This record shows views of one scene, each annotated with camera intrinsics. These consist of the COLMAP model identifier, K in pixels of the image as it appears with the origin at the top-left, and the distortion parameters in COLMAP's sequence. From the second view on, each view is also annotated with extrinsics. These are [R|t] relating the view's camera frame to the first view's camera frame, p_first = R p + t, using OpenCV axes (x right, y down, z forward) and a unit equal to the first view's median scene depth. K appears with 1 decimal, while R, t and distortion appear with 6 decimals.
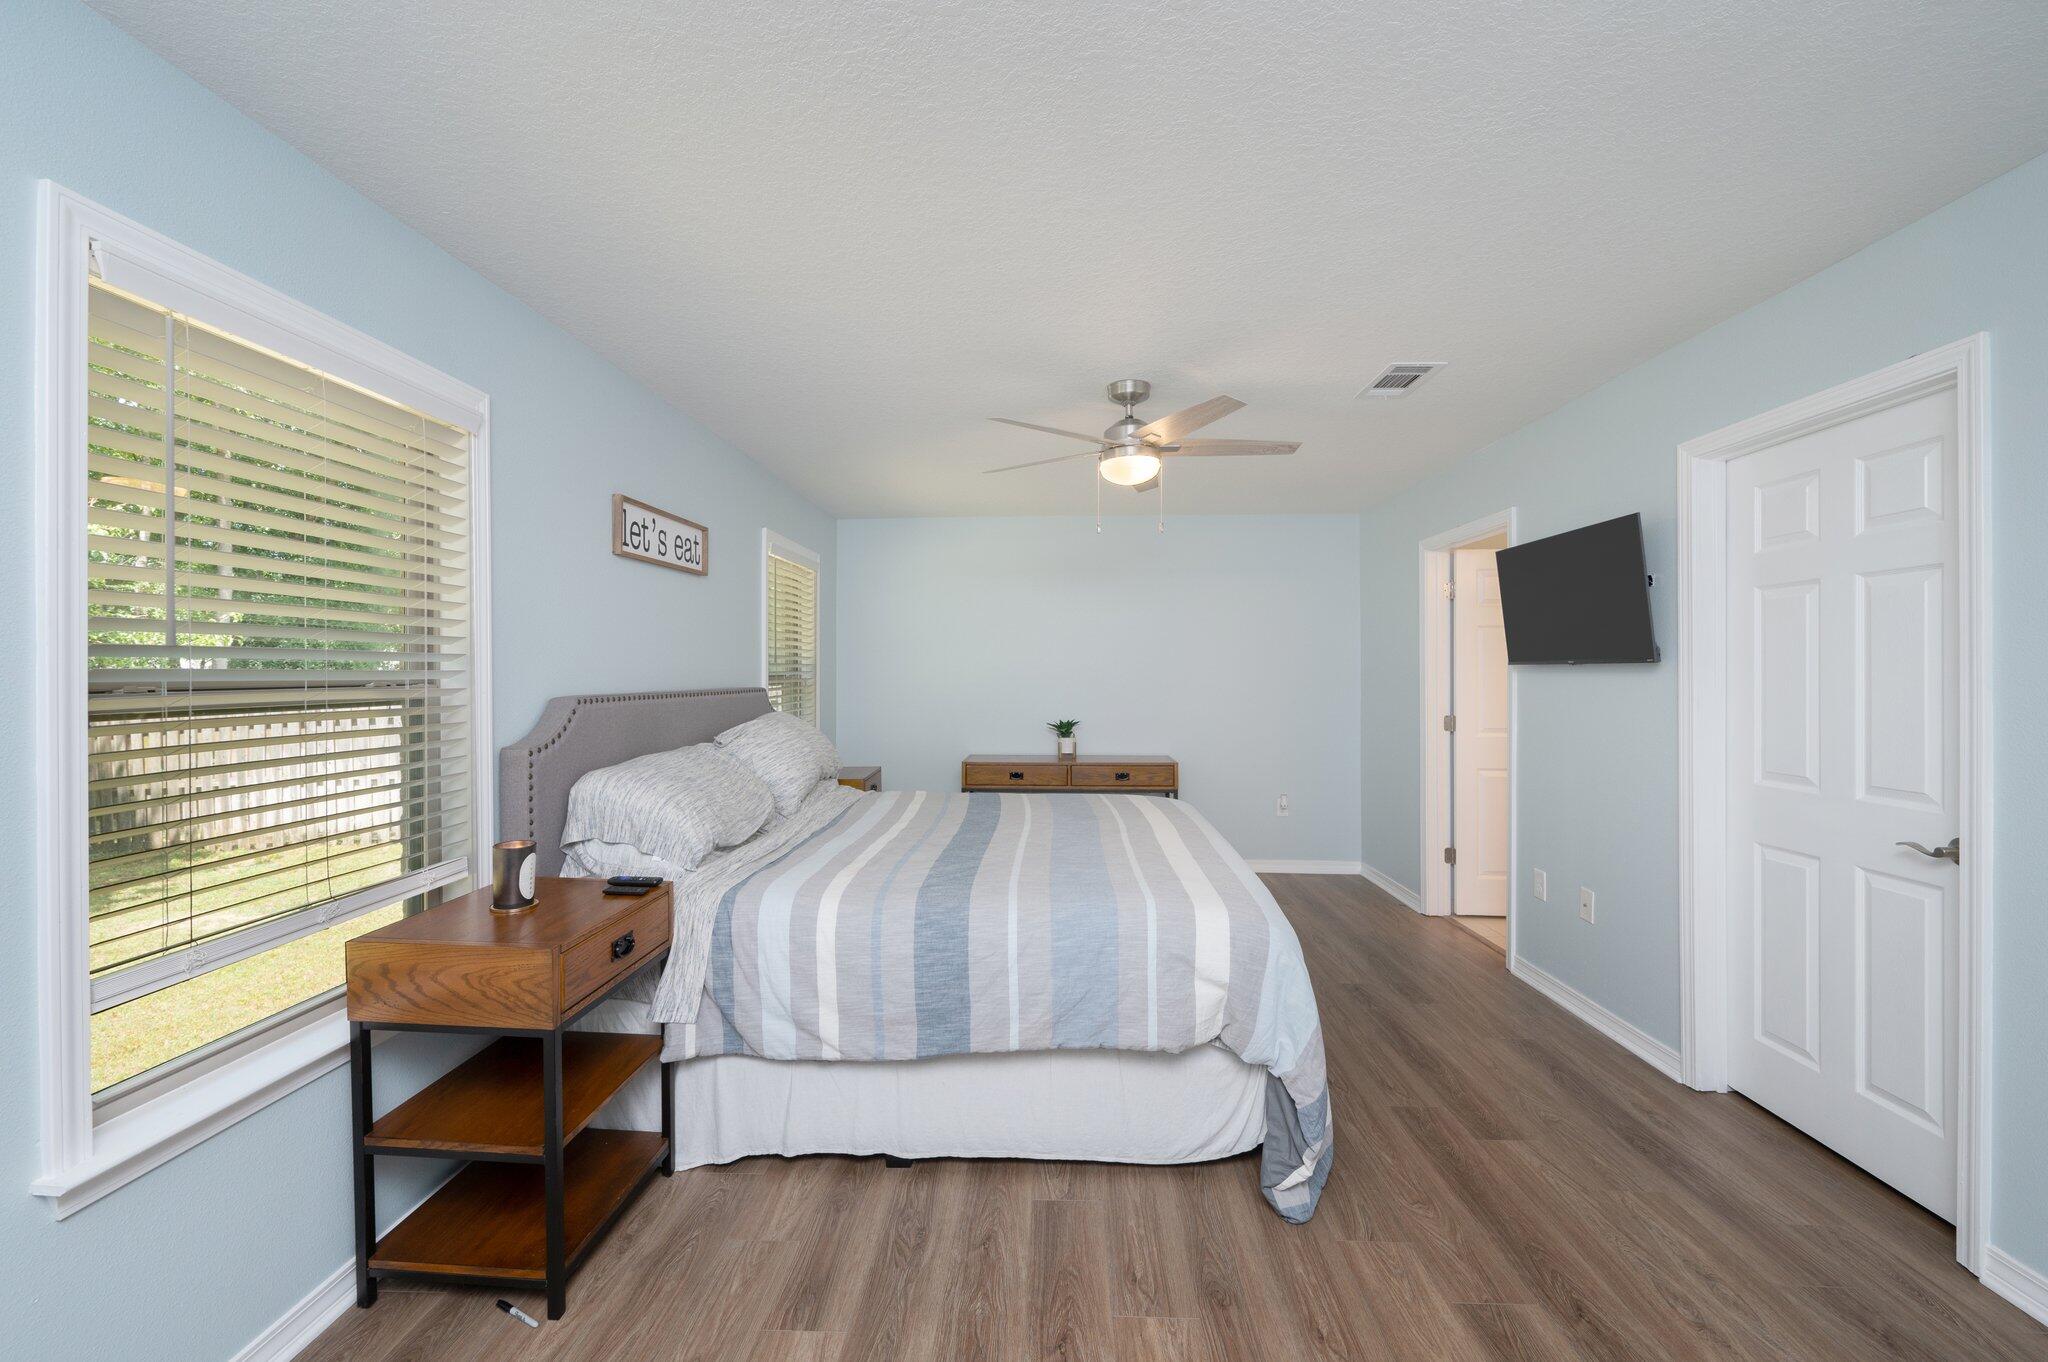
lens RADIAL K [[815.7, 0, 1026.9], [0, 815.7, 674.1], [0, 0, 1]] dist [-0.000639, -0.000263]
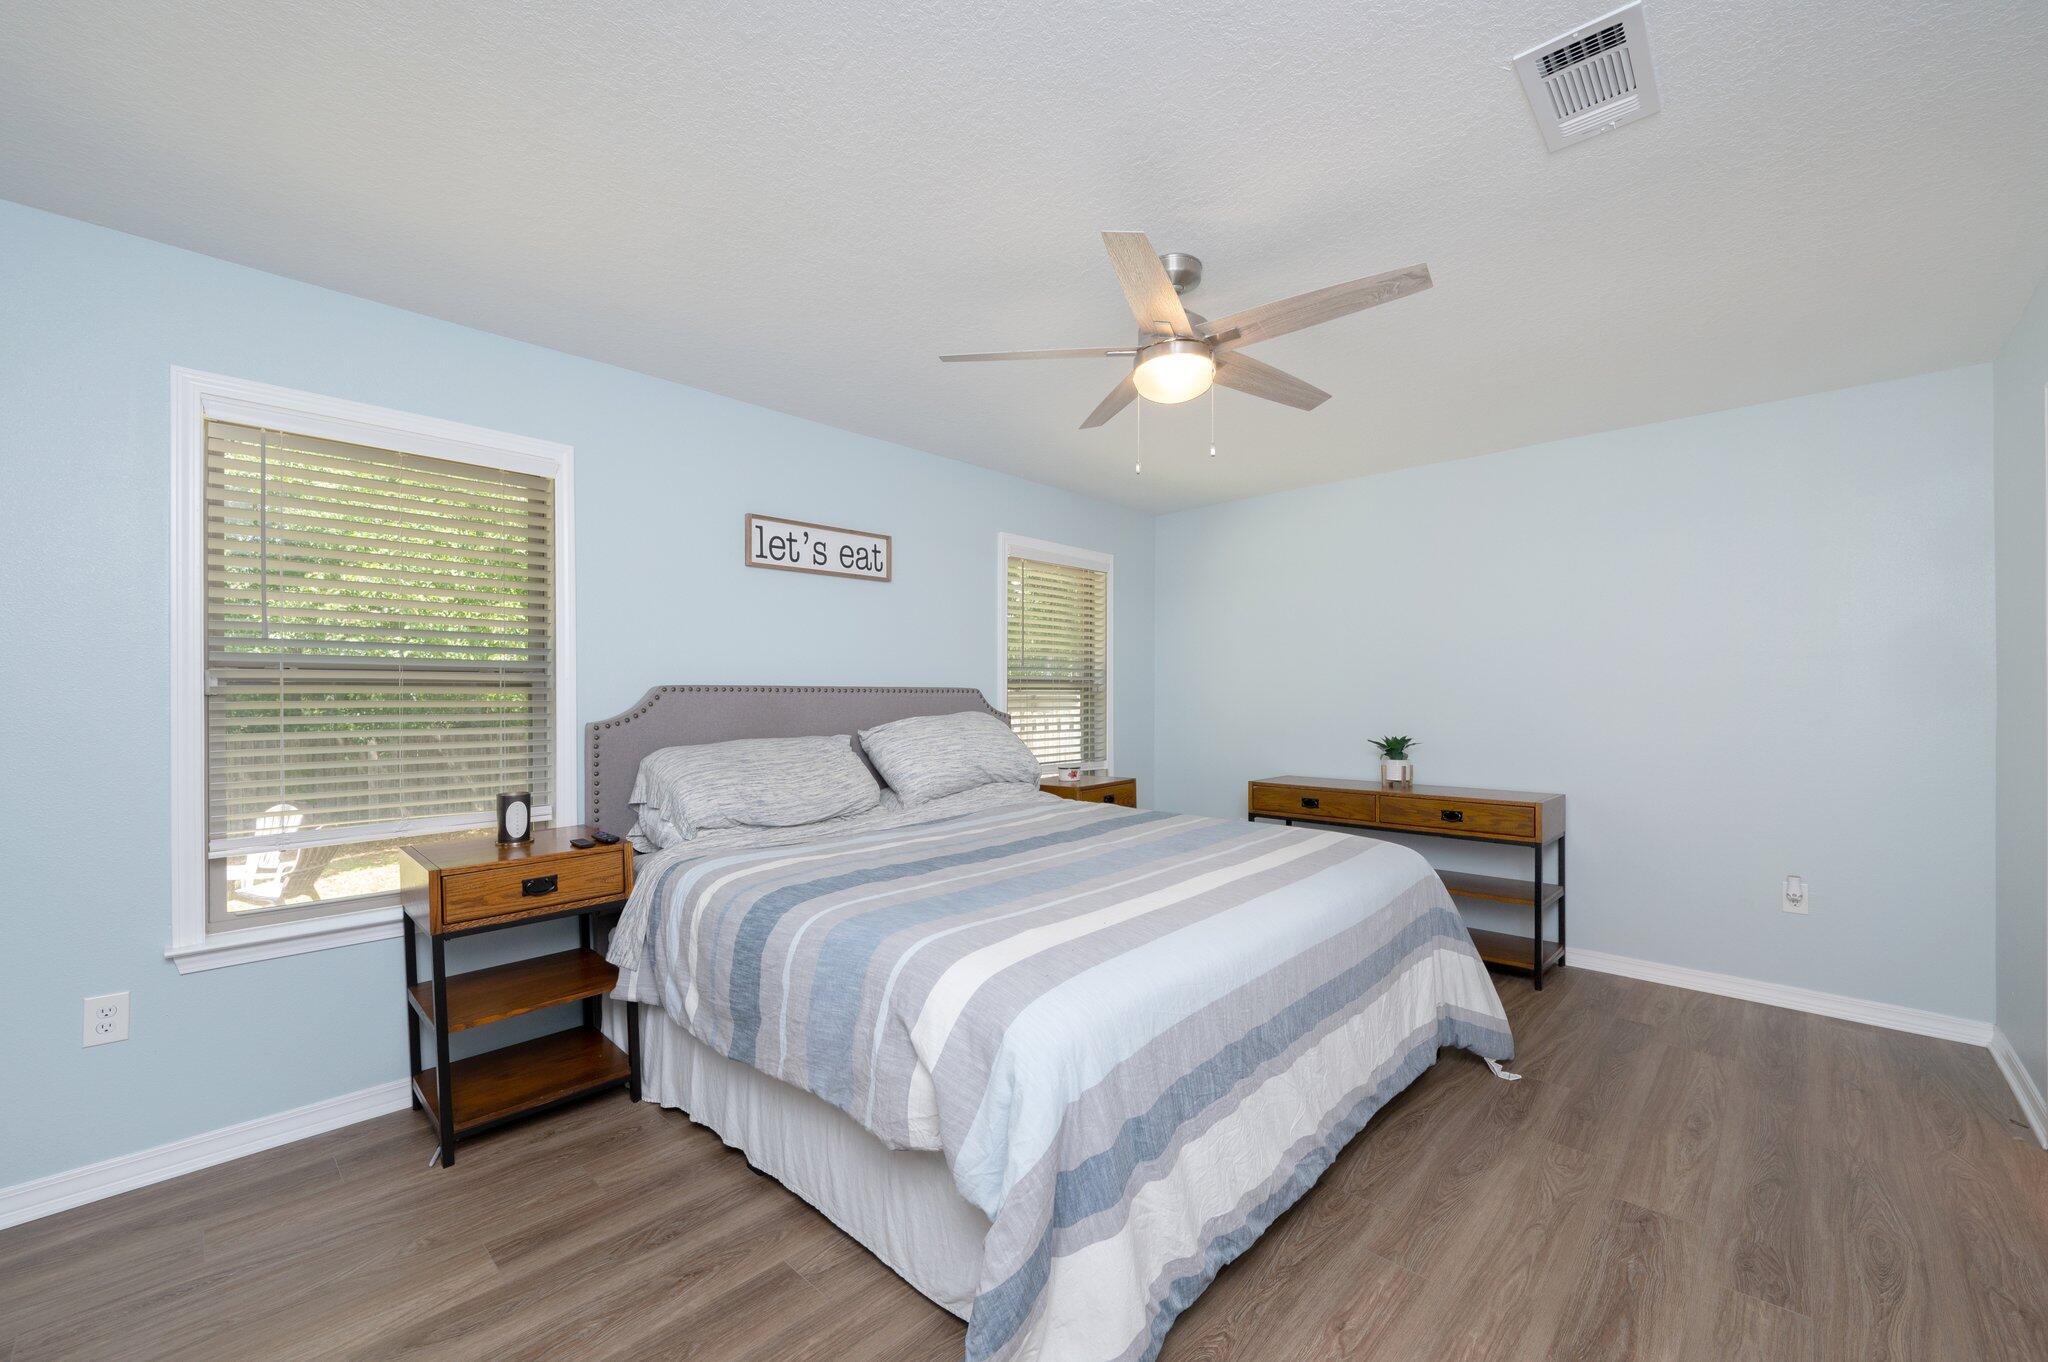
lens RADIAL K [[828.4, 0, 1029.8], [0, 828.4, 701.6], [0, 0, 1]] dist [-0.000468, -0.000258]
pose [[0.755248, 0.001911, -0.655437, 0.532040], [0.000035, 0.999996, 0.002956, 0.039114], [0.655439, -0.002256, 0.755244, 0.355113]]
